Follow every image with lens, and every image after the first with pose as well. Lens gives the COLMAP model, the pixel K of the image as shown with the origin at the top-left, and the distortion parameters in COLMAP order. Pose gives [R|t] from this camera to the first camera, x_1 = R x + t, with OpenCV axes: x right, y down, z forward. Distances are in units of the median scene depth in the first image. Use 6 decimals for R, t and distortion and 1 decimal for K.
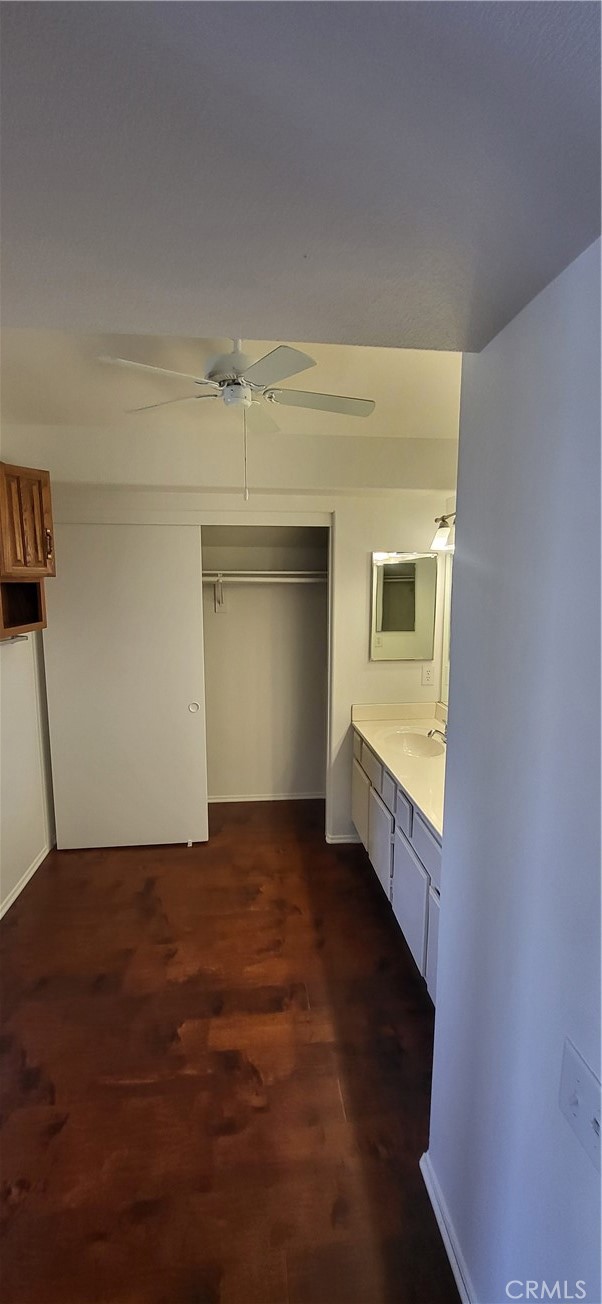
lens RADIAL K [[514.6, 0, 300.3], [0, 514.6, 653.9], [0, 0, 1]] dist [-0.001311, 0.000561]
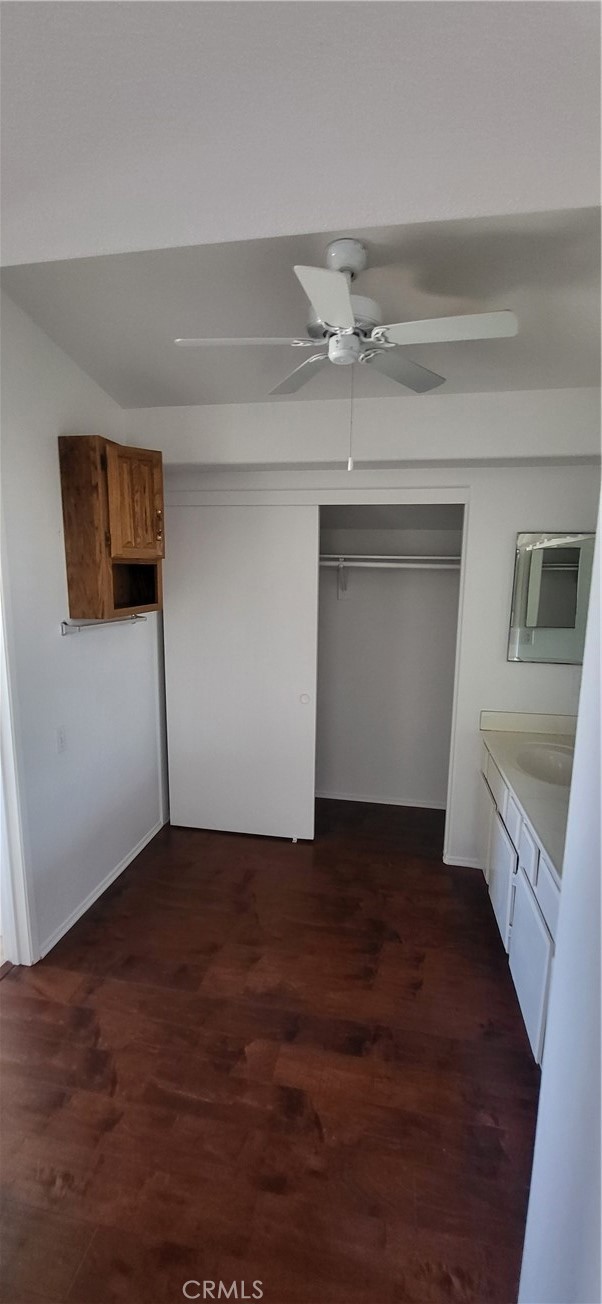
lens RADIAL K [[514.6, 0, 303.3], [0, 514.6, 649.7], [0, 0, 1]] dist [-0.001311, 0.000561]
pose [[0.958309, 0.060078, -0.279345, 0.068527], [-0.054794, 0.998141, 0.026691, -0.016689], [0.280429, -0.010271, 0.959820, 0.125246]]
